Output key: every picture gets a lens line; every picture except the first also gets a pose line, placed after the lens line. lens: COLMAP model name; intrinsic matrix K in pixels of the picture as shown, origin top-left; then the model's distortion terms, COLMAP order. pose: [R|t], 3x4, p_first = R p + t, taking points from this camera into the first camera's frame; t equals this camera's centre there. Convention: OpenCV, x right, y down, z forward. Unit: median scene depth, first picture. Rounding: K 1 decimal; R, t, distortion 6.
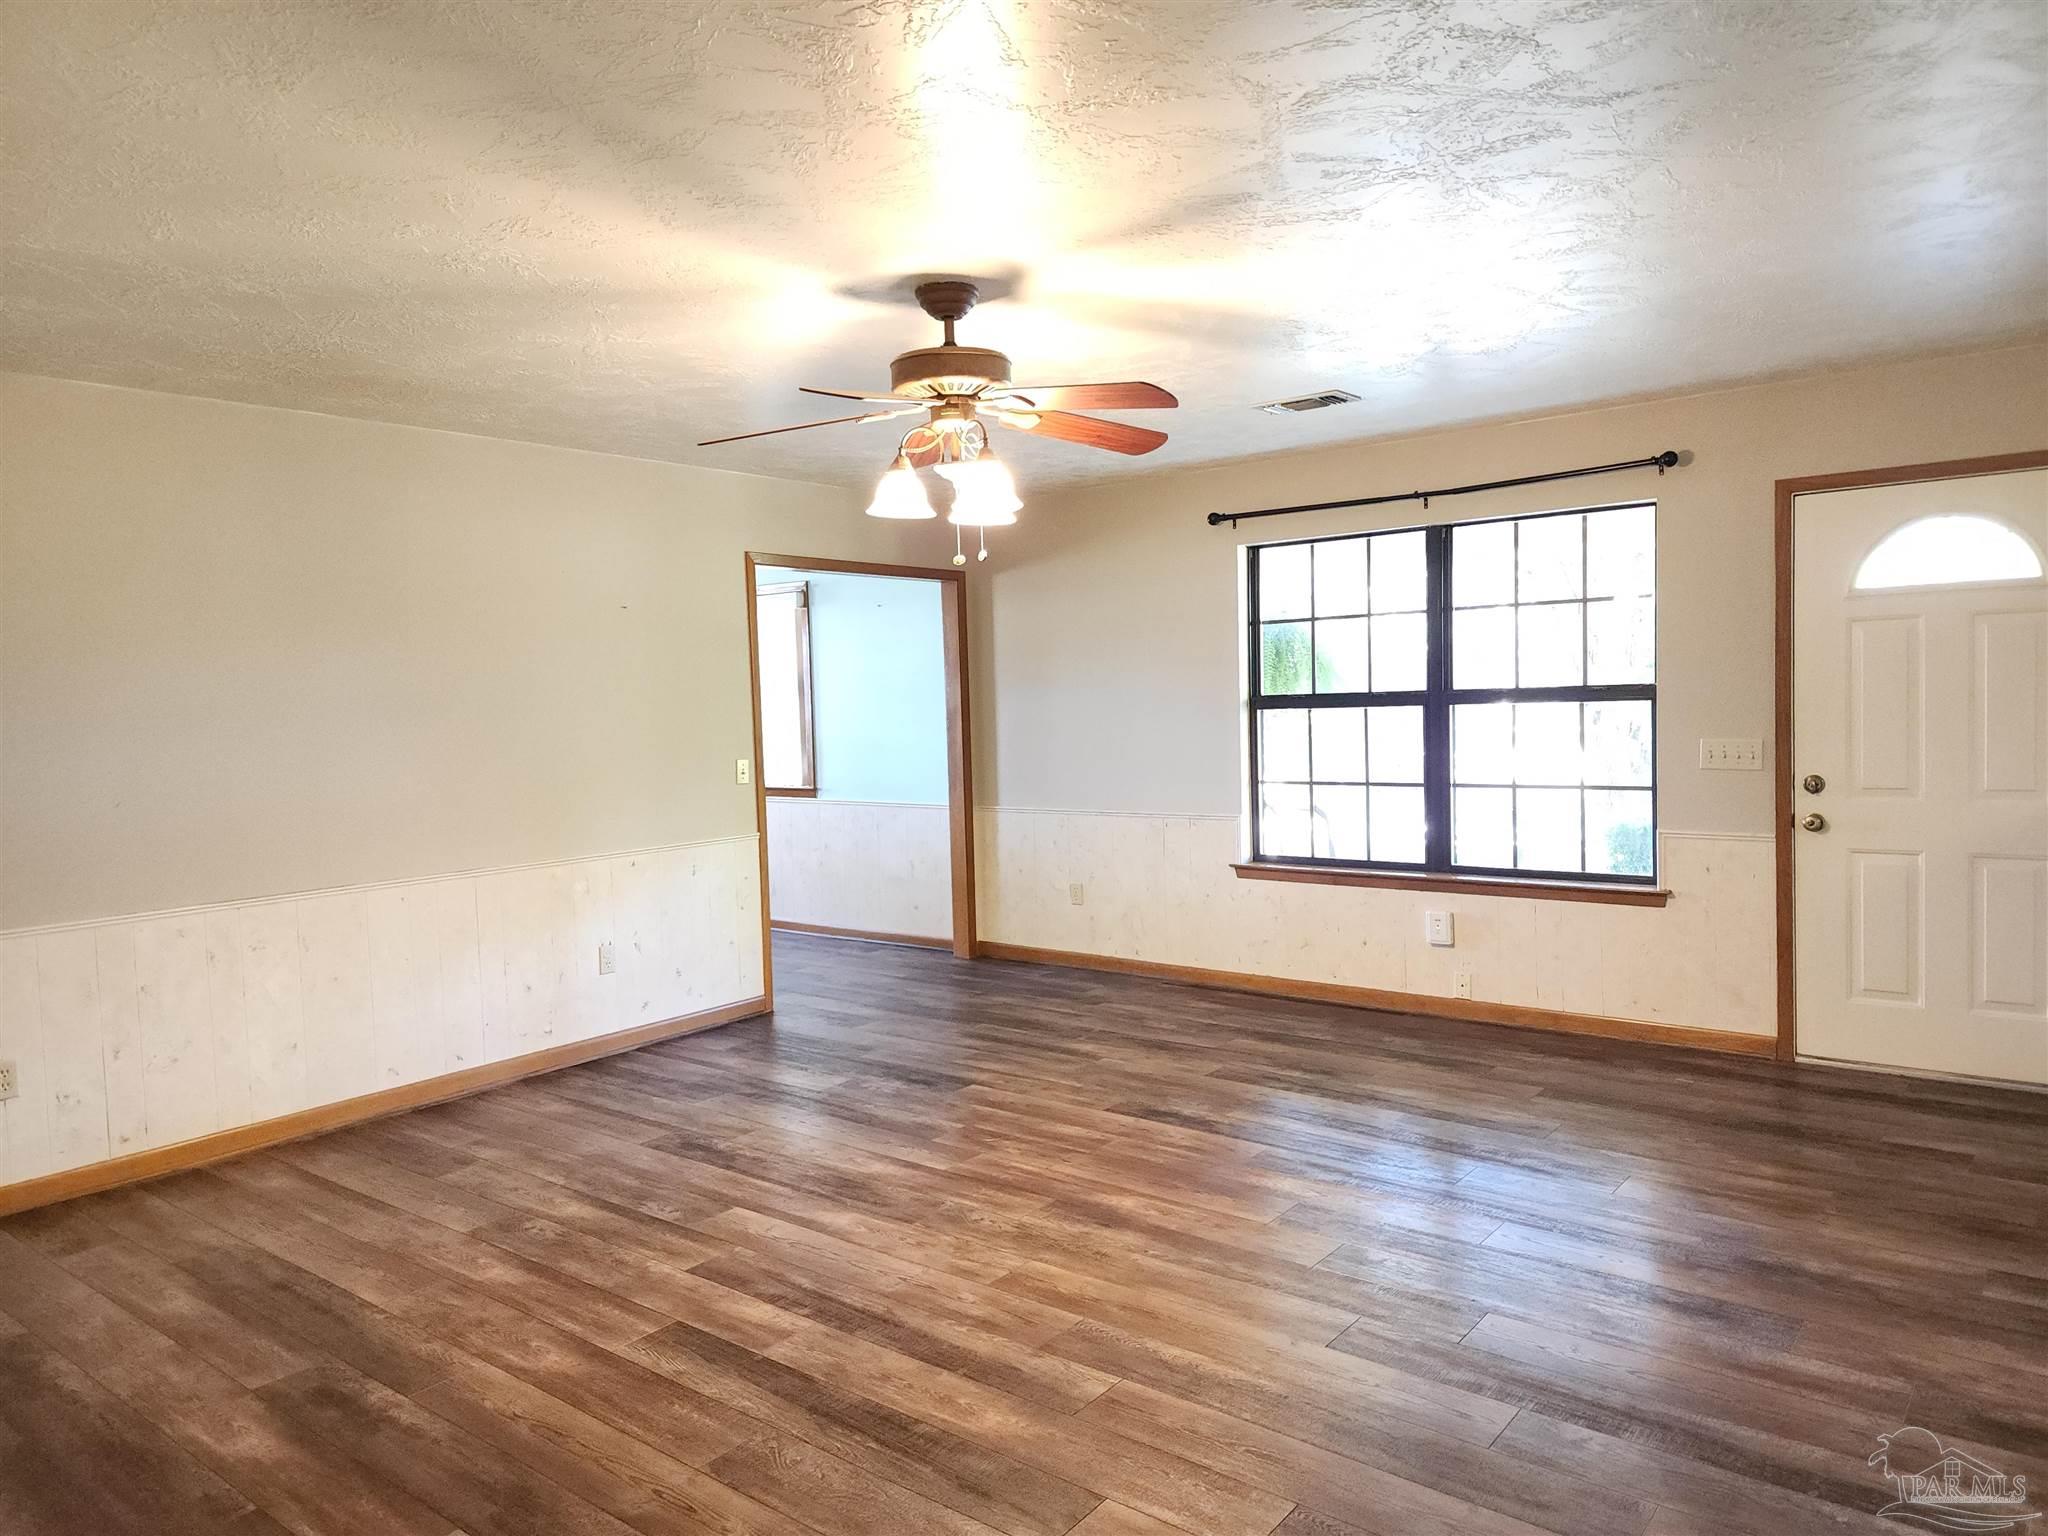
lens RADIAL K [[1382.1, 0, 1030.8], [0, 1382.1, 781.4], [0, 0, 1]] dist [0.053653, -0.058743]
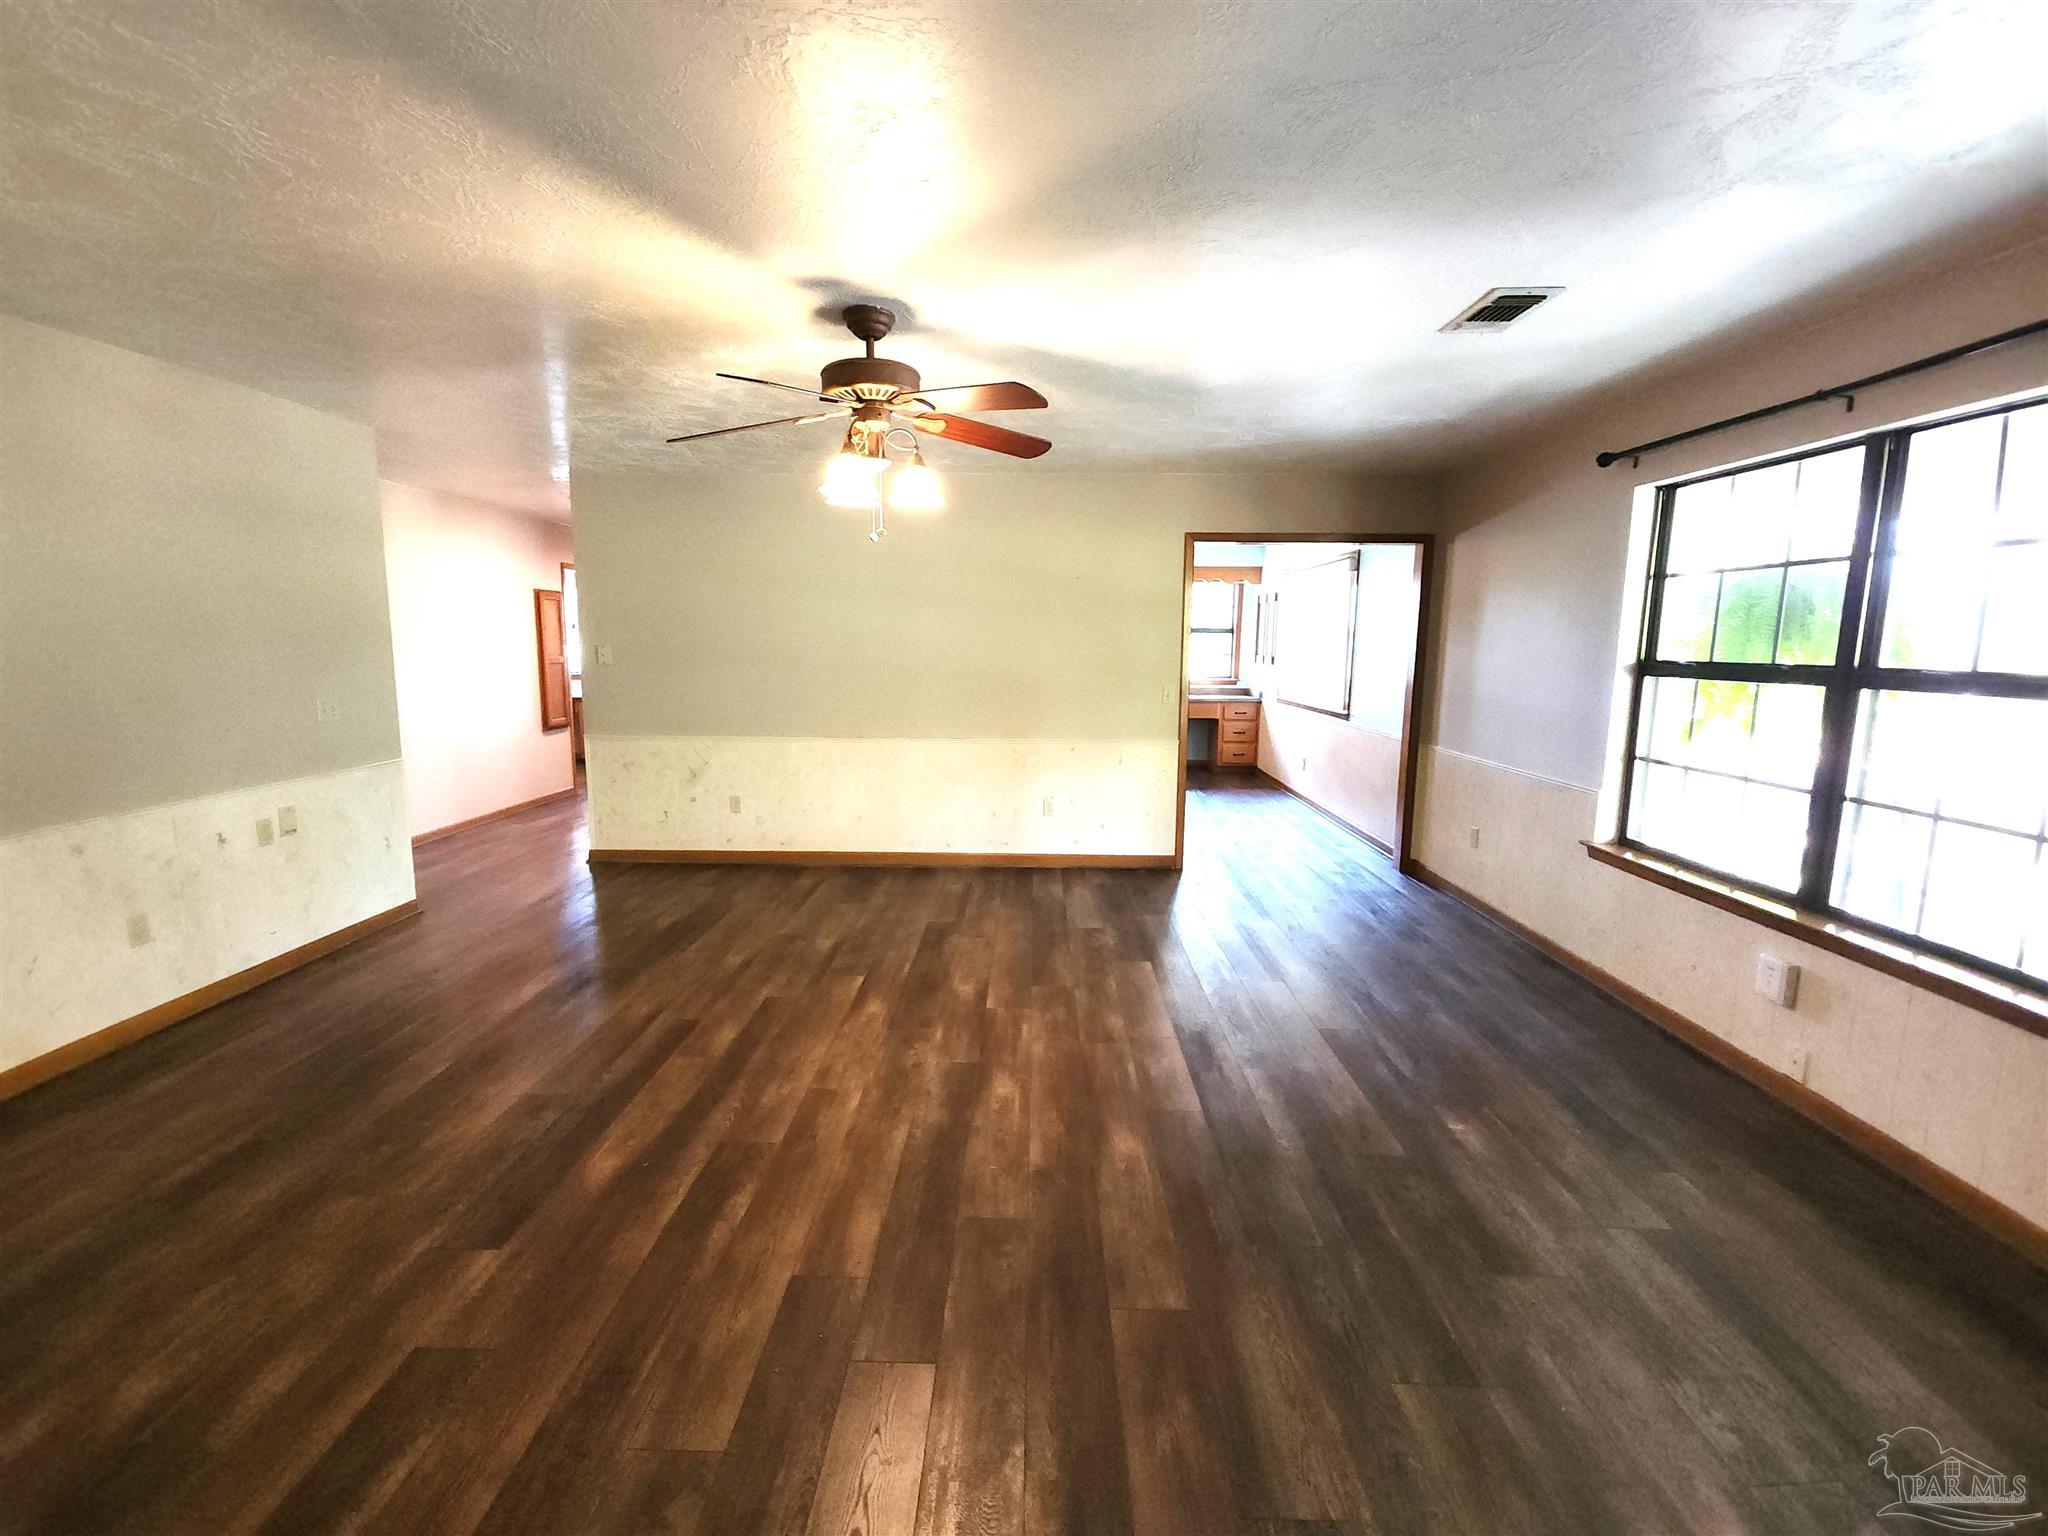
lens RADIAL K [[840.6, 0, 1012.1], [0, 840.6, 763.5], [0, 0, 1]] dist [0.006311, -0.003874]
pose [[0.594093, 0.152789, -0.789752, 0.517956], [-0.075705, 0.988058, 0.134204, -0.055976], [0.800826, -0.019942, 0.598565, 0.513780]]
